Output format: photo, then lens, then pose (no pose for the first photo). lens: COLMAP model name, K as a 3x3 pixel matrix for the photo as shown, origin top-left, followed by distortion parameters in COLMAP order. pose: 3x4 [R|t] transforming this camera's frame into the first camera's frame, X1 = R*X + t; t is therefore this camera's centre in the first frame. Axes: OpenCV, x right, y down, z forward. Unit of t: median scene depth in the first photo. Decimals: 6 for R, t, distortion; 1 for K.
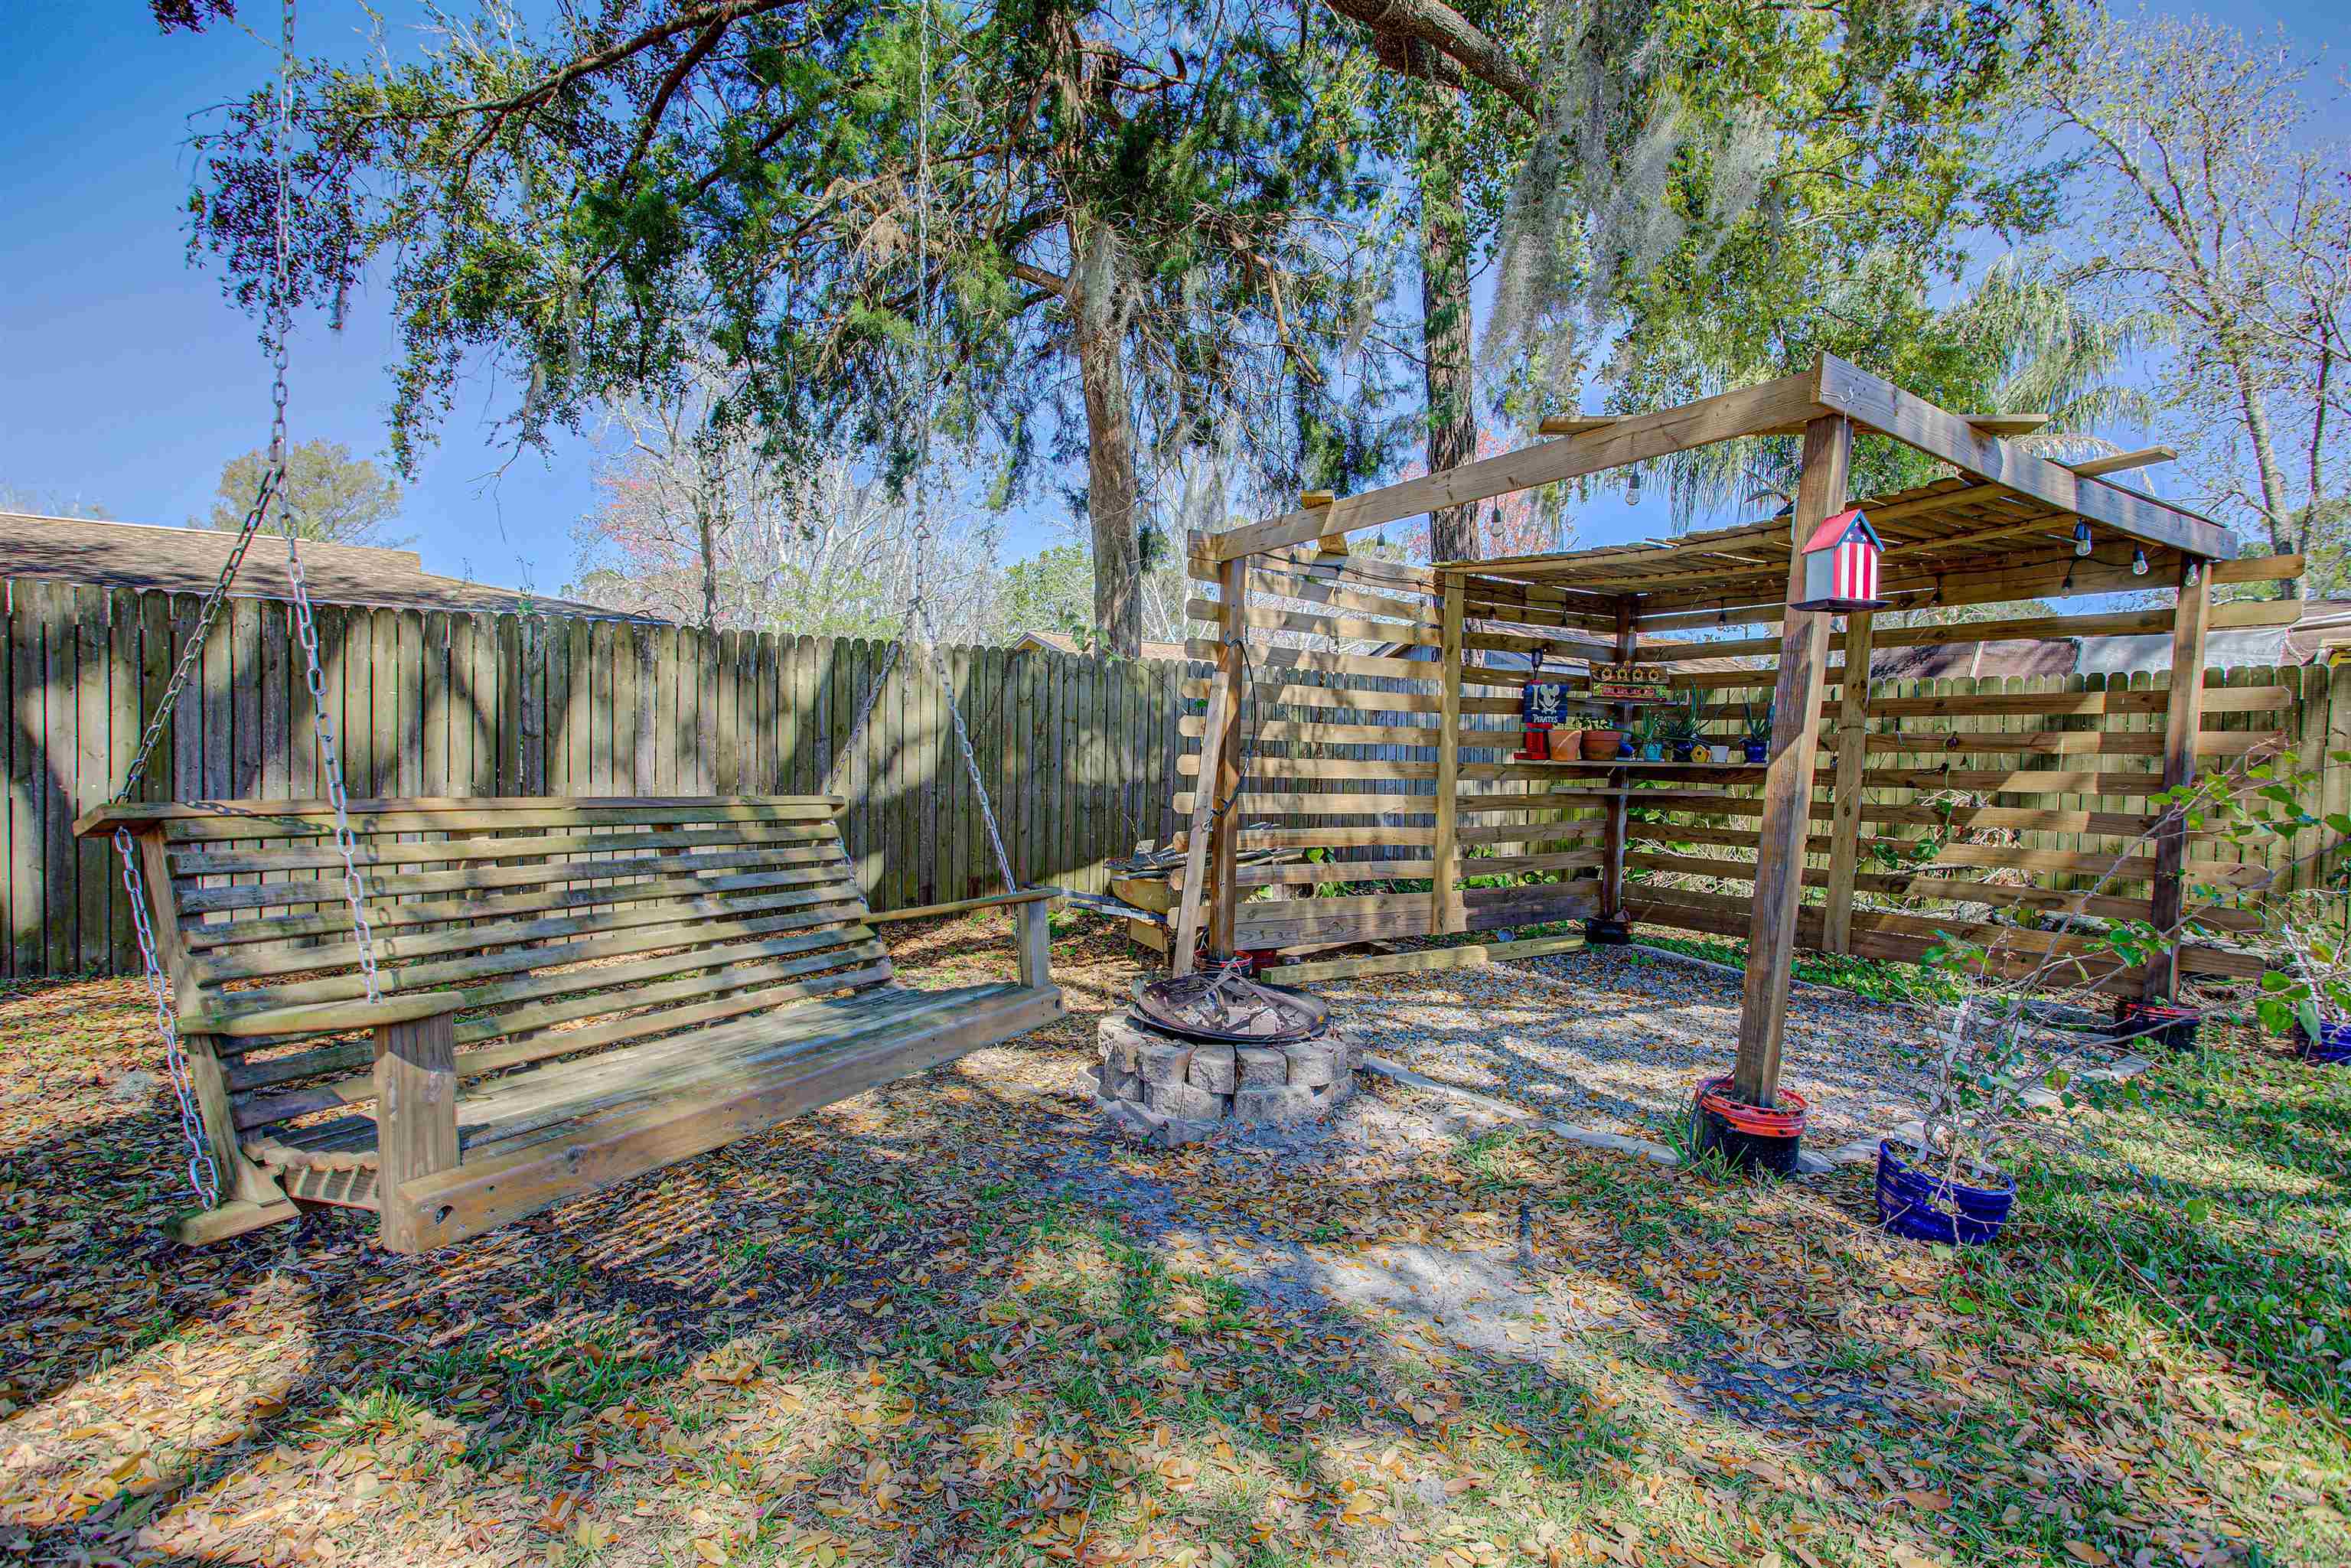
lens RADIAL K [[1235.9, 0, 1175.5], [0, 1235.9, 784.0], [0, 0, 1]] dist [-0.003459, -0.000922]
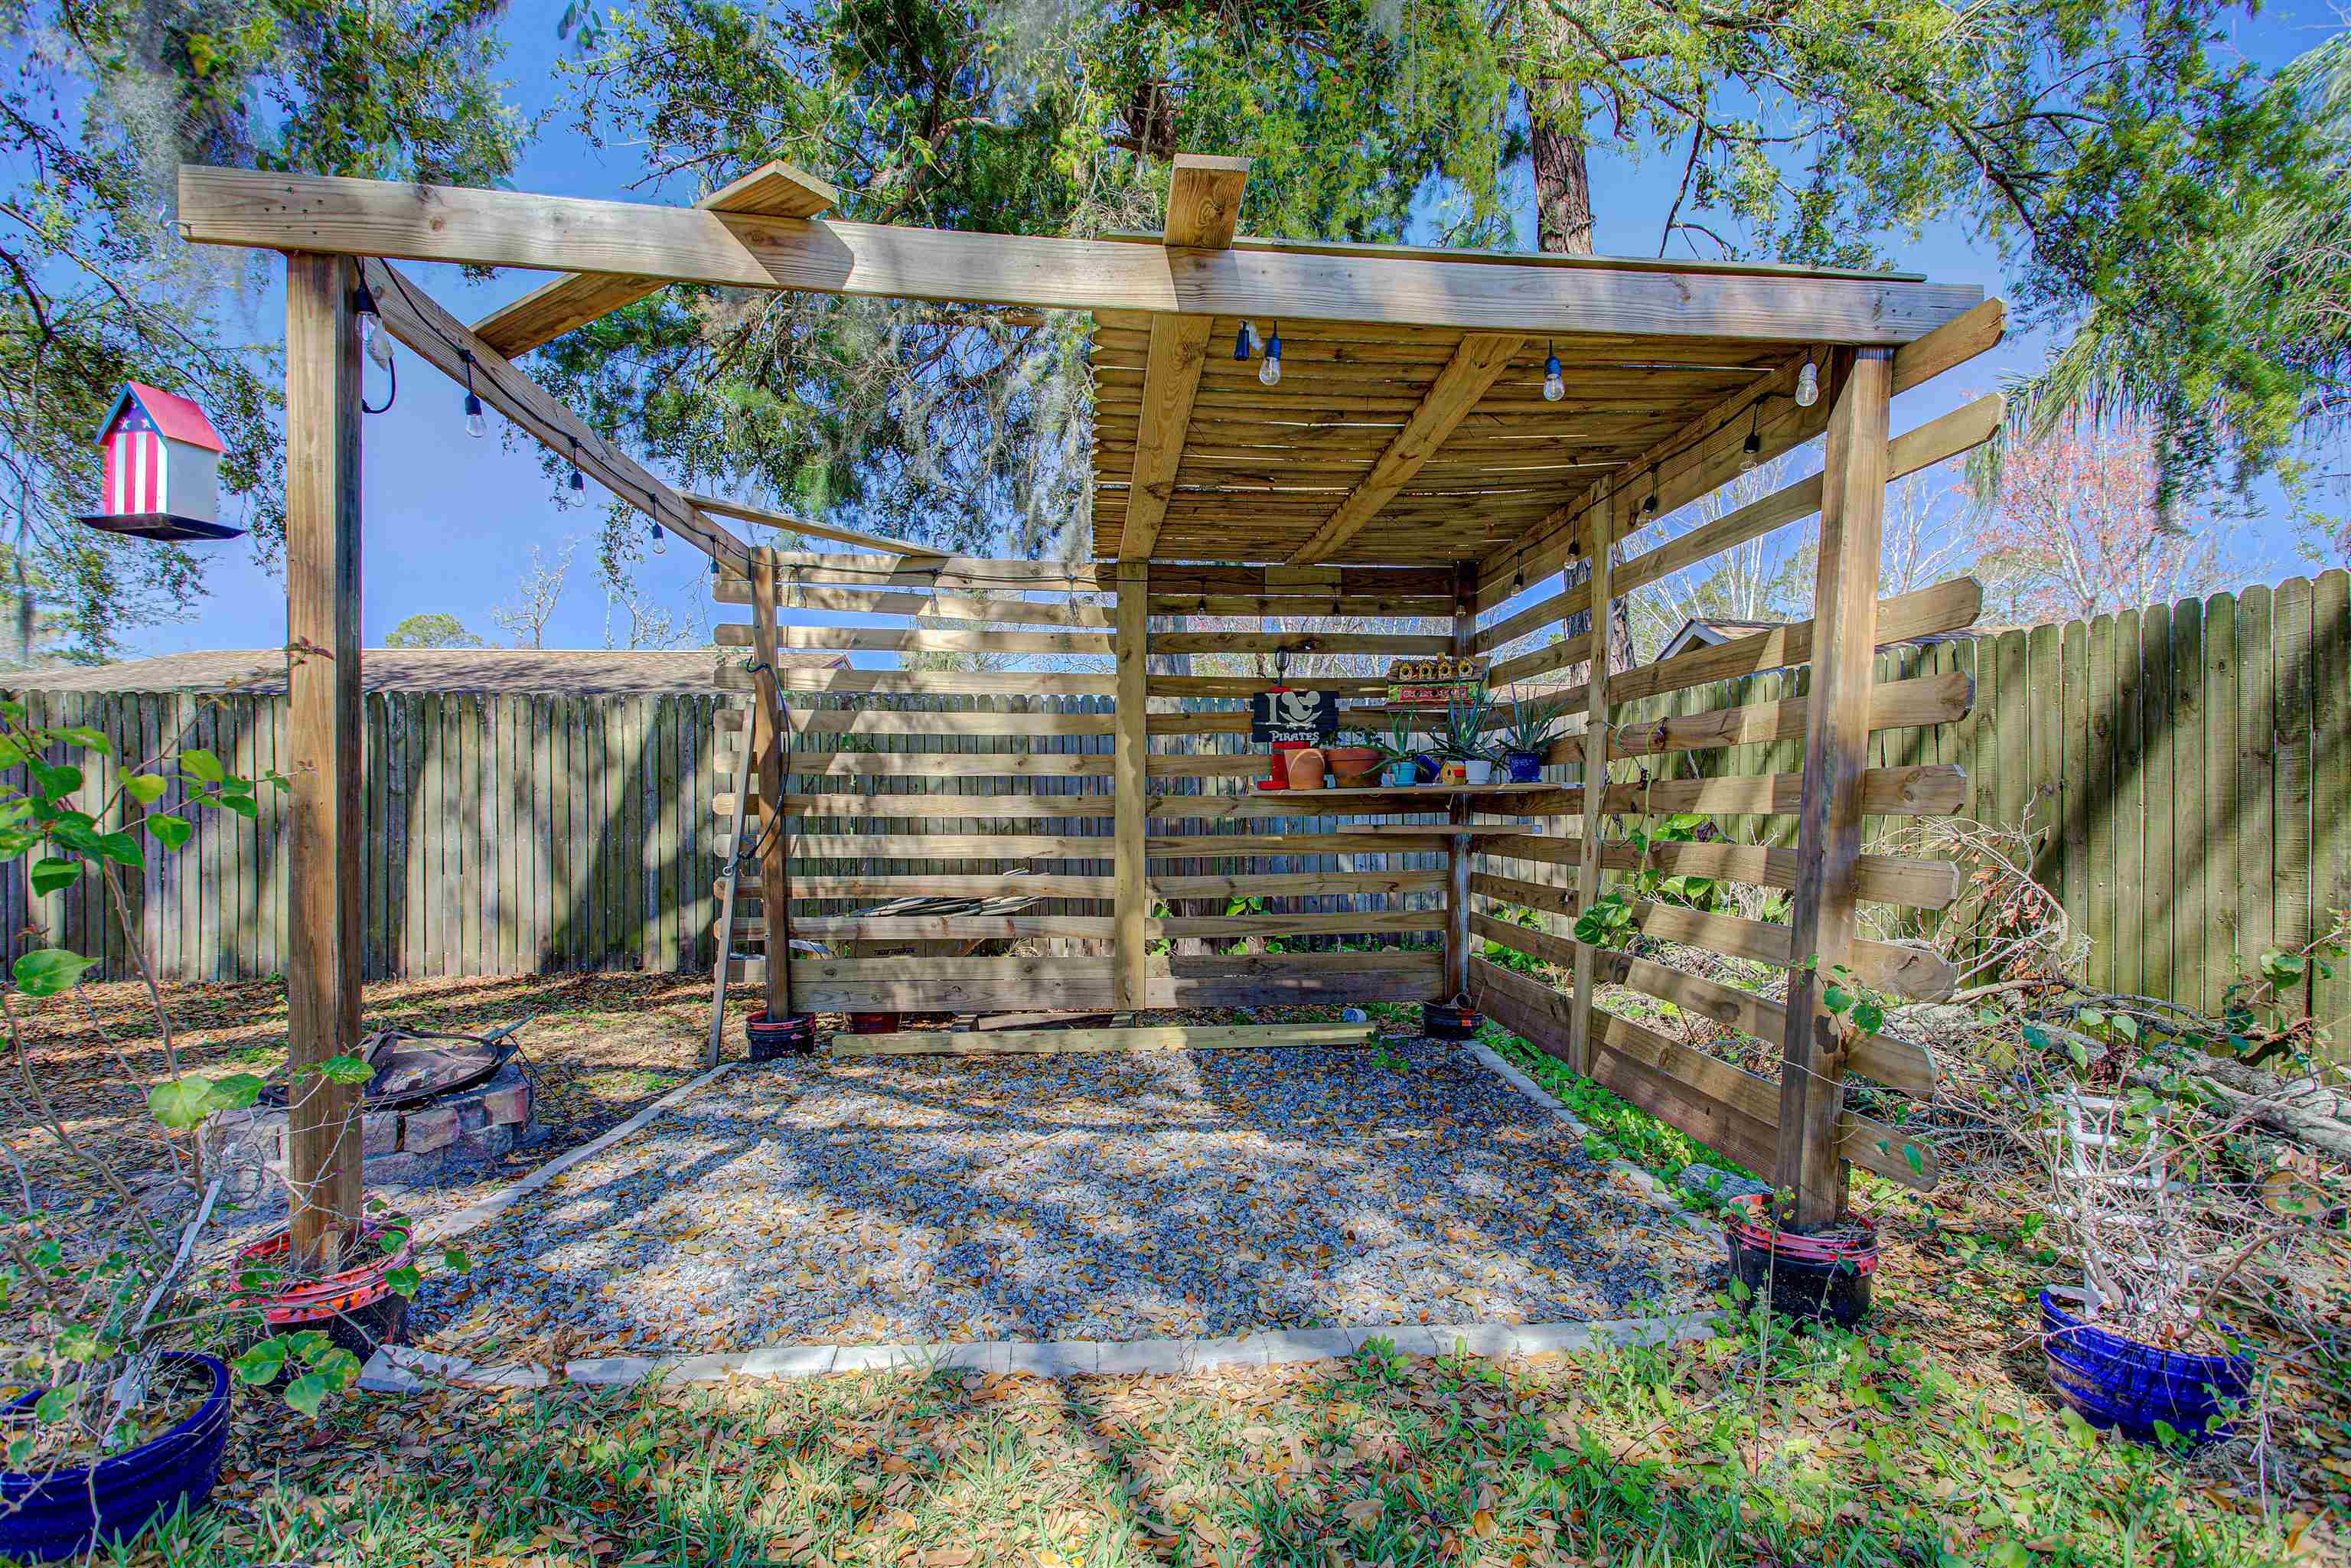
lens RADIAL K [[1171.9, 0, 1210.8], [0, 1171.9, 791.2], [0, 0, 1]] dist [-0.035261, -0.000310]
pose [[0.881806, -0.029656, -0.470678, 0.658322], [0.010336, 0.998997, -0.043579, 0.014244], [0.471498, 0.033563, 0.881228, 0.368413]]
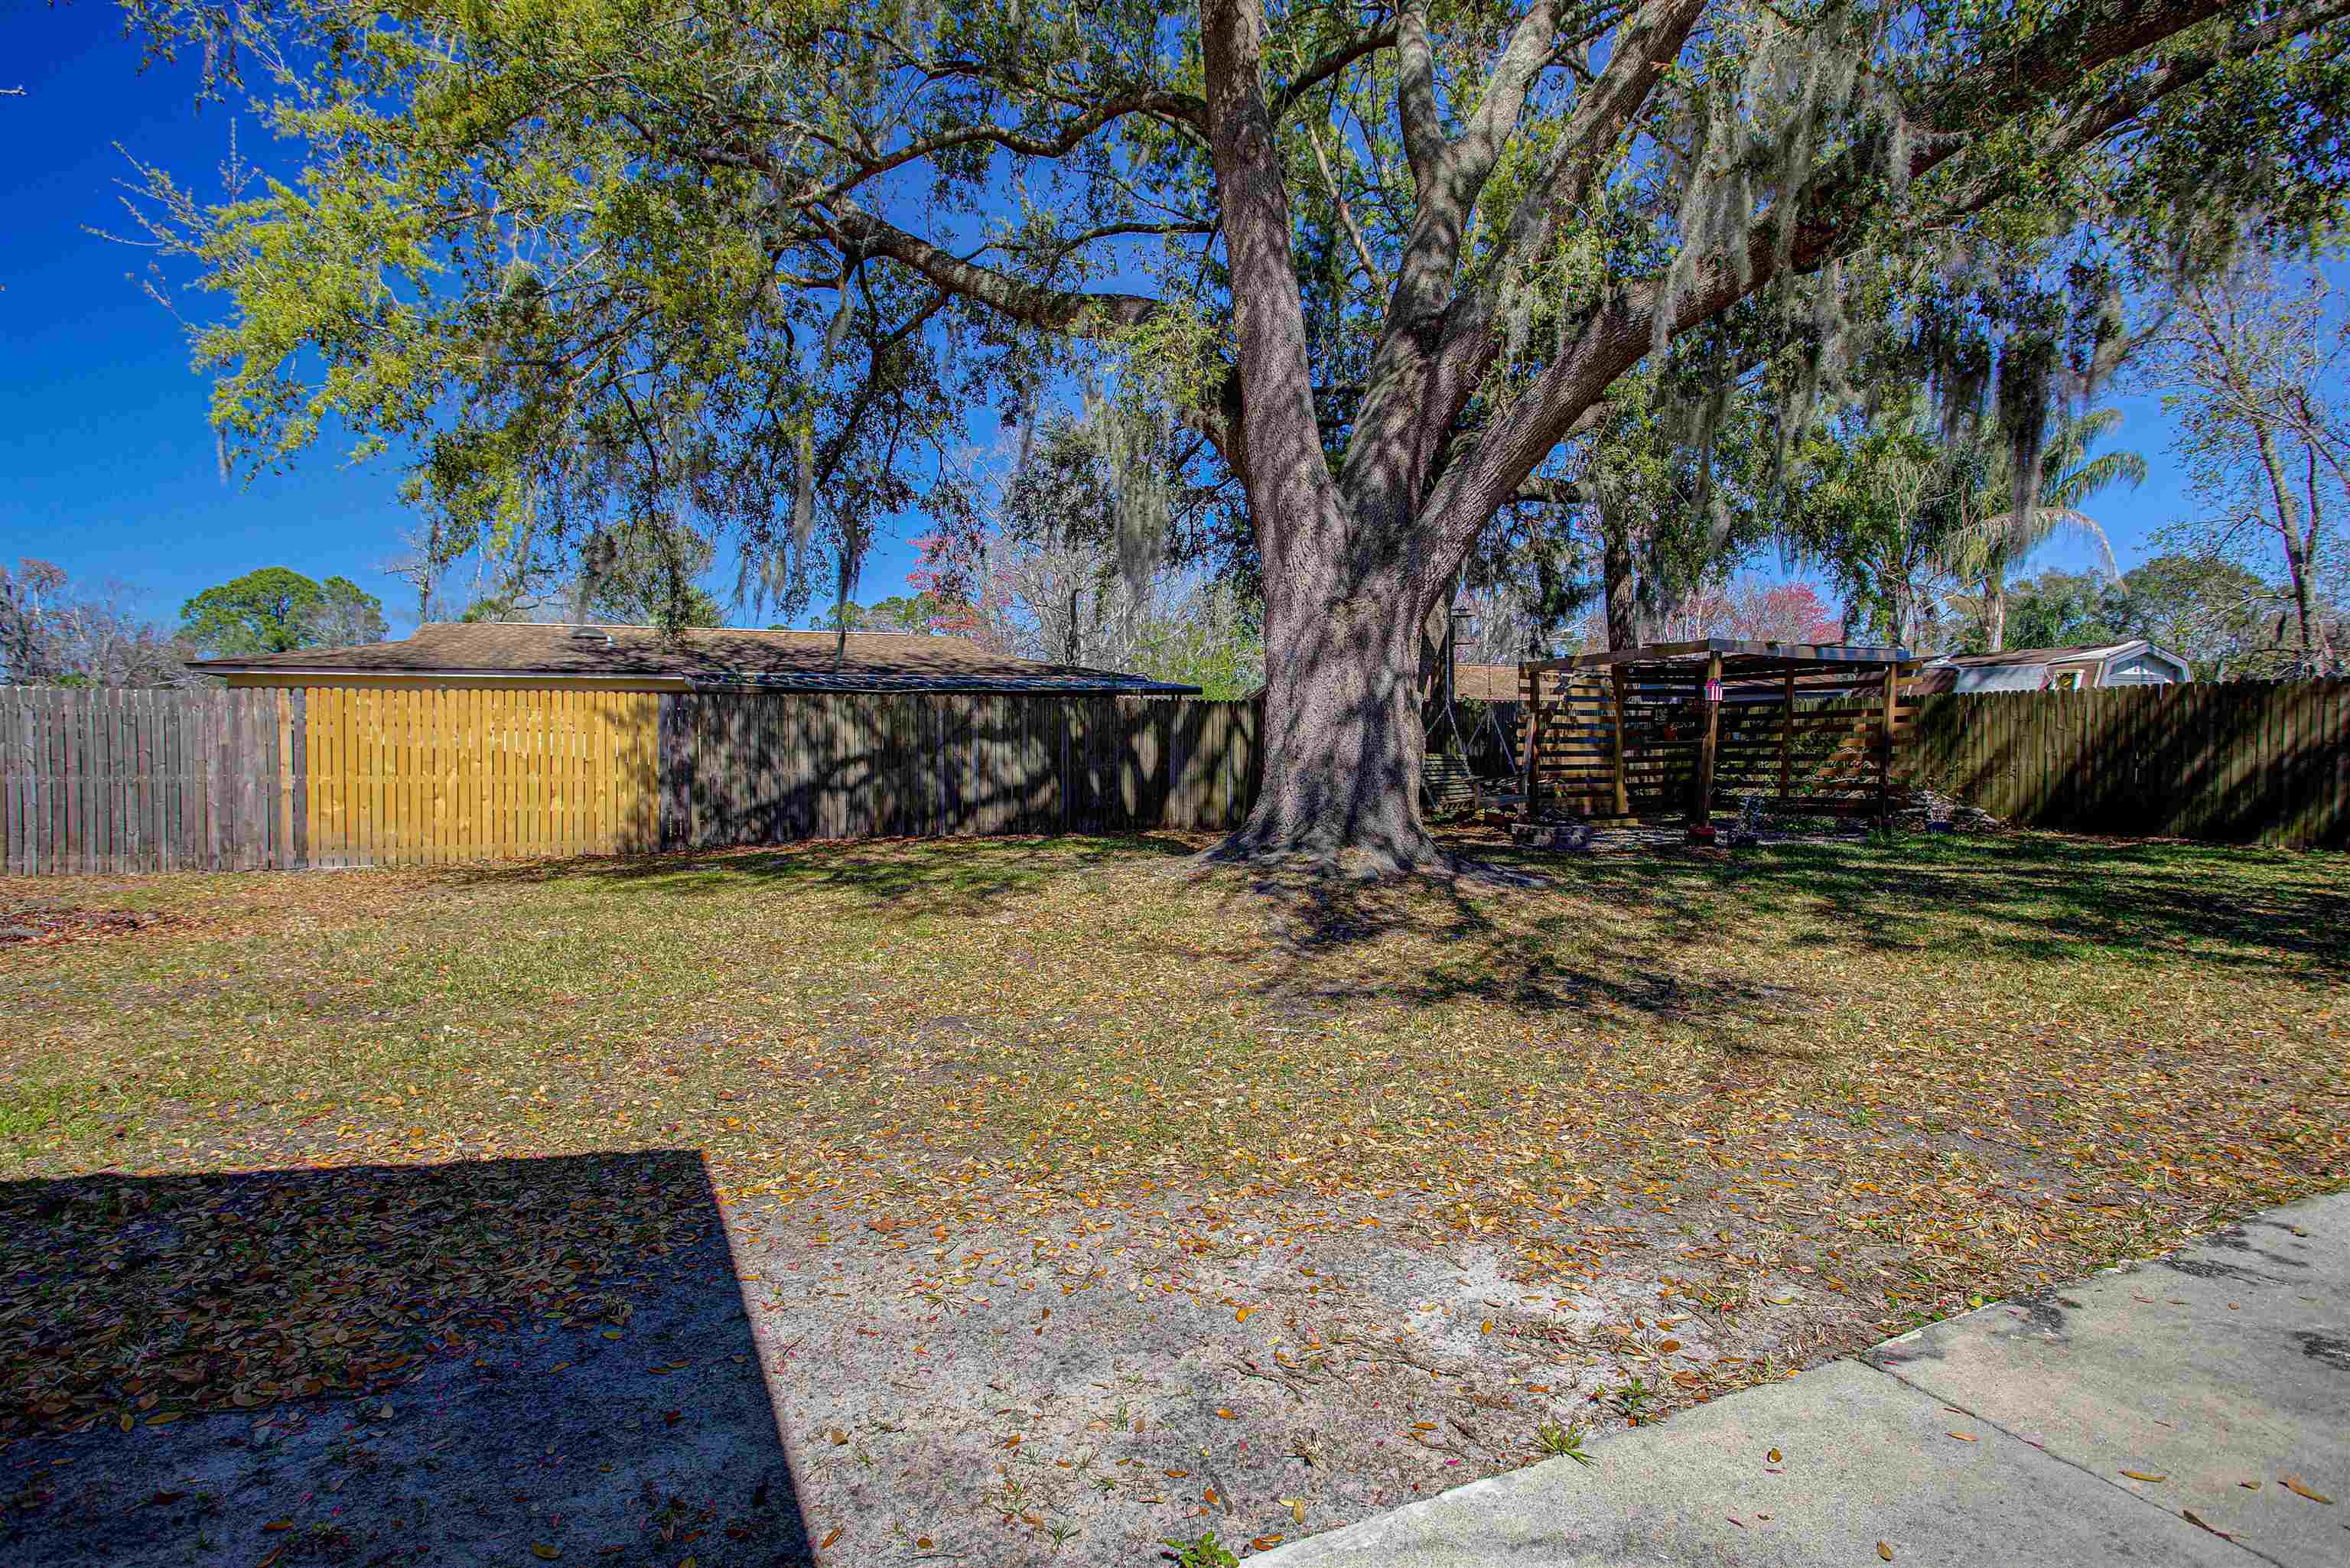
lens RADIAL K [[1235.3, 0, 1175.0], [0, 1235.3, 784.0], [0, 0, 1]] dist [-0.003459, -0.000922]
pose [[0.989194, -0.029468, -0.143621, -0.314881], [0.030115, 0.999544, 0.002332, 0.033268], [0.143487, -0.006632, 0.989630, -1.632900]]
